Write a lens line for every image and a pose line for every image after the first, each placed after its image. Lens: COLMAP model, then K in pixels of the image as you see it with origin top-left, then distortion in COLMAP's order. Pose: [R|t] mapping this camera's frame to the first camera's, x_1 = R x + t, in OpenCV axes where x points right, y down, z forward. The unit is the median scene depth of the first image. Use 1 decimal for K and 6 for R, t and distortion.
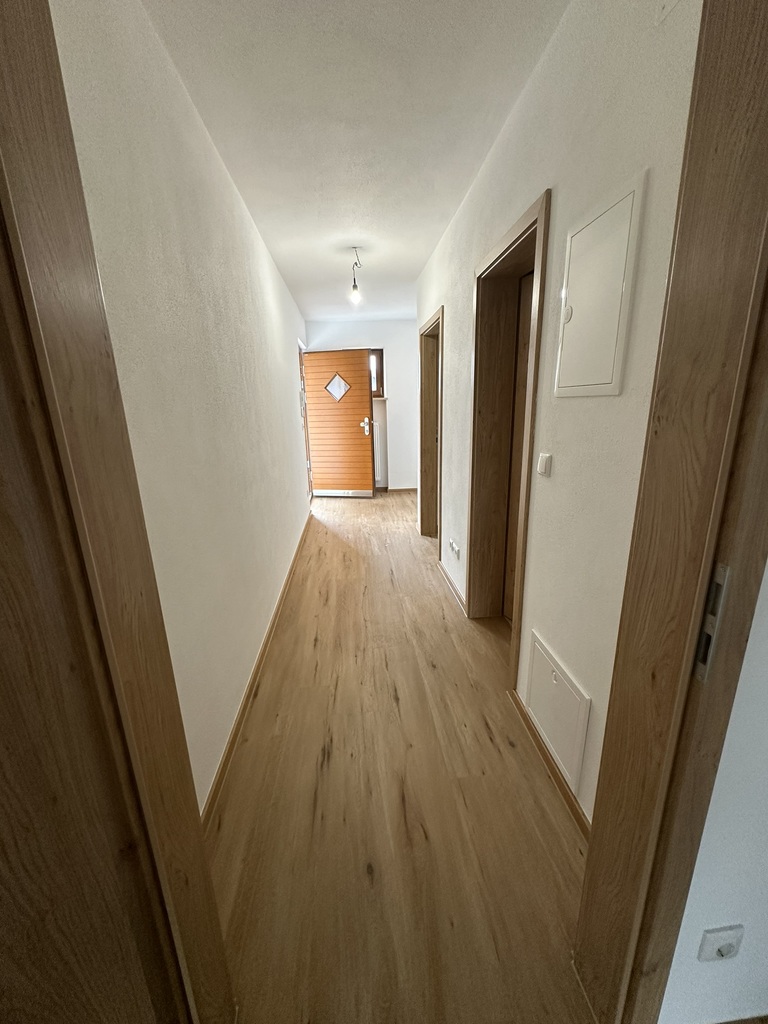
lens RADIAL K [[406.5, 0, 381.4], [0, 406.5, 509.7], [0, 0, 1]] dist [-0.006325, 0.001047]
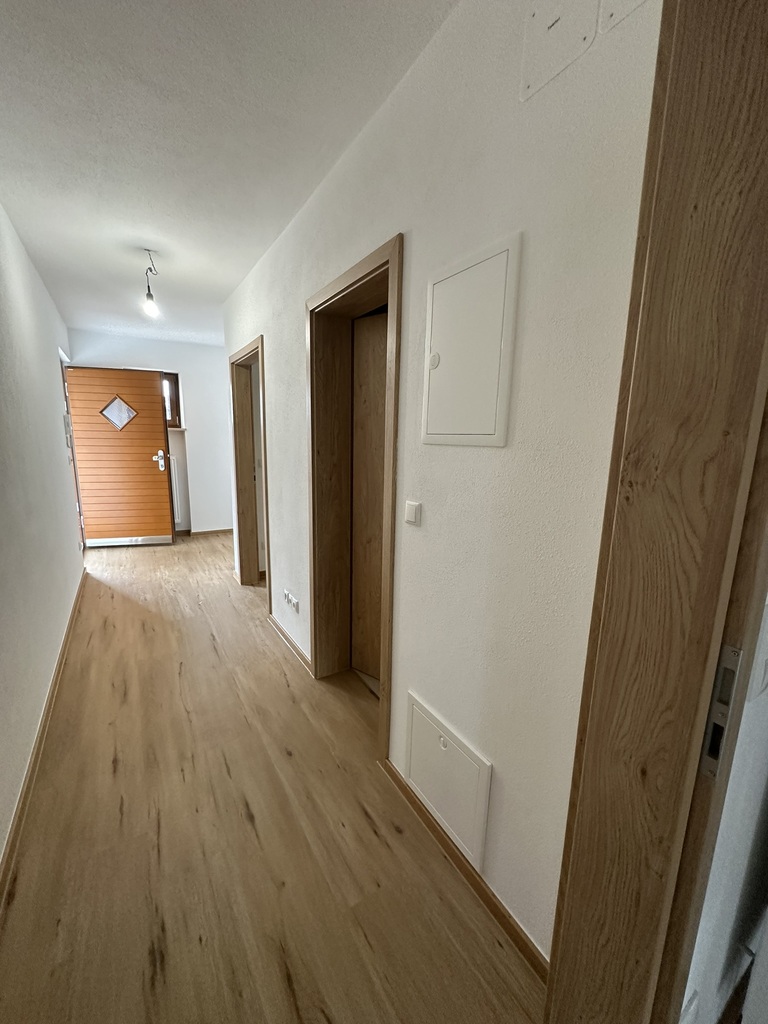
lens RADIAL K [[406.5, 0, 384.4], [0, 406.5, 510.8], [0, 0, 1]] dist [-0.006325, 0.001047]
pose [[0.883699, -0.038529, 0.466467, -0.074222], [0.074872, 0.995409, -0.059624, -0.050315], [-0.462028, 0.087615, 0.882527, 0.152810]]
